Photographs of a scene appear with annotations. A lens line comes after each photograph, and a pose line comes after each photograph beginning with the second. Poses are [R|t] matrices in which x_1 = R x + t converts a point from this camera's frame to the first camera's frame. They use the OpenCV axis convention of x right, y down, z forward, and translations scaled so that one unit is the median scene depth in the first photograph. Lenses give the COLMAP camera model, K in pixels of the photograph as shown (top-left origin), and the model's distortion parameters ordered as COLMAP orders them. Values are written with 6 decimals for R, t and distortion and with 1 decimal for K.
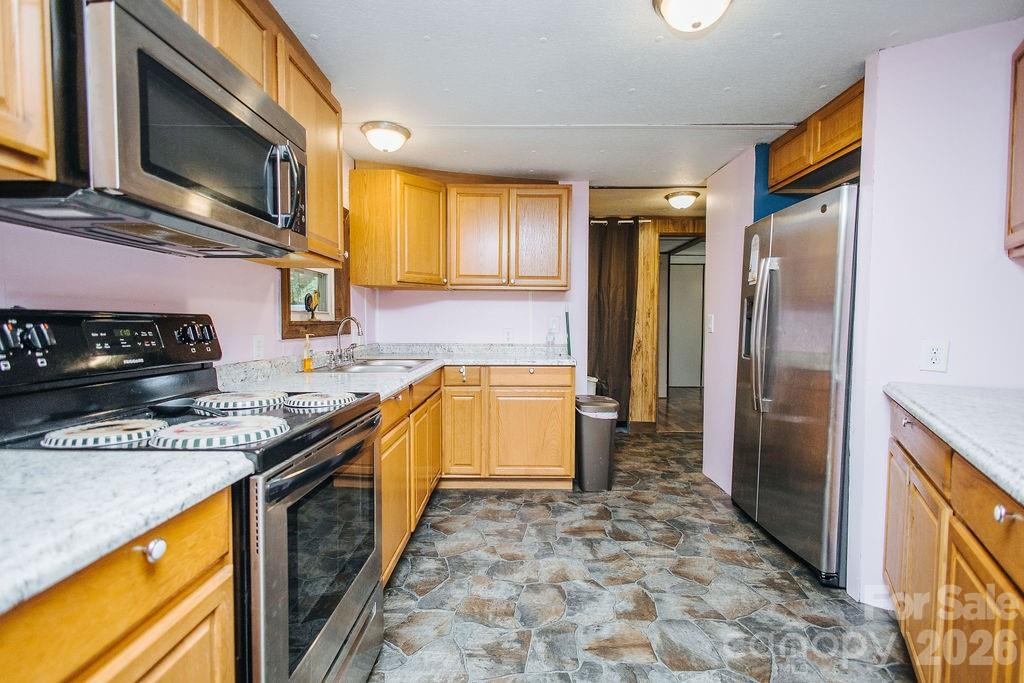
lens RADIAL K [[468.4, 0, 512.8], [0, 468.4, 340.7], [0, 0, 1]] dist [0.013252, -0.005265]
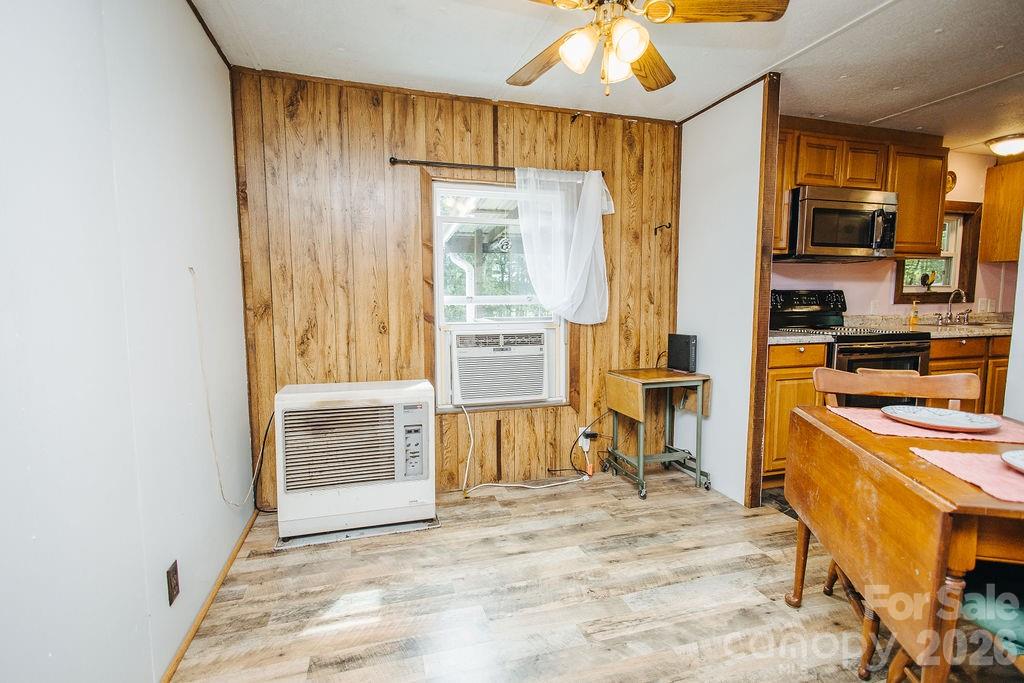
lens RADIAL K [[472.5, 0, 516.3], [0, 472.5, 341.7], [0, 0, 1]] dist [0.017391, -0.006639]
pose [[0.299033, 0.084790, -0.950468, 0.895538], [-0.031064, 0.996382, 0.079112, 0.048185], [0.953737, 0.005869, 0.300584, -0.963984]]
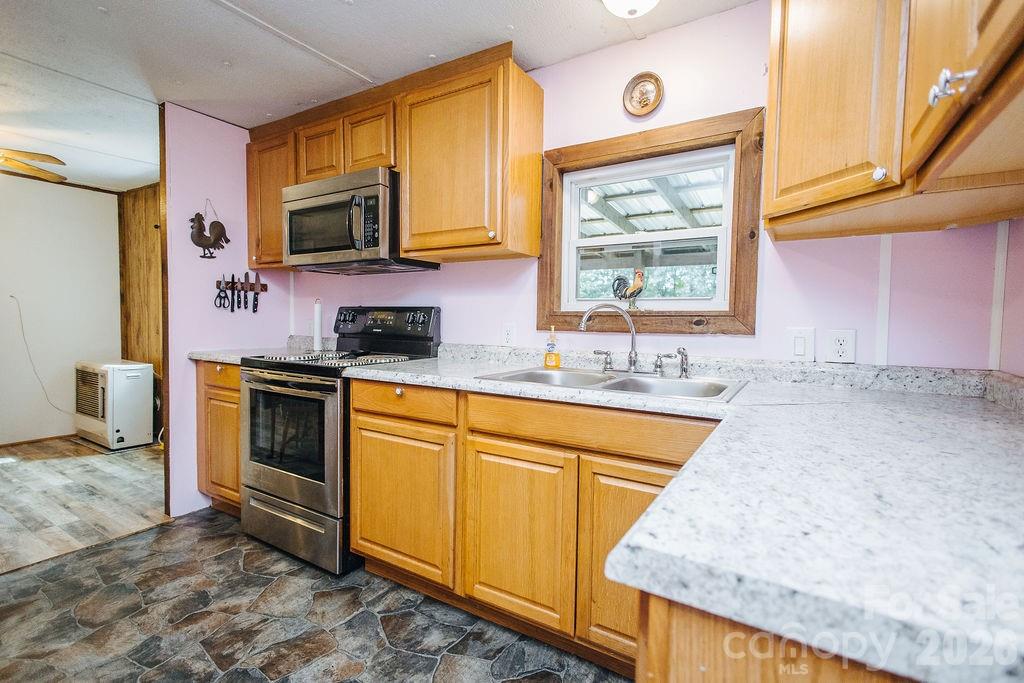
lens RADIAL K [[468.4, 0, 512.8], [0, 468.4, 340.7], [0, 0, 1]] dist [0.013252, -0.005265]
pose [[-0.513439, 0.032358, -0.857516, 0.475764], [-0.047476, 0.996687, 0.066036, -0.052222], [0.856812, 0.074617, -0.510201, 1.825787]]
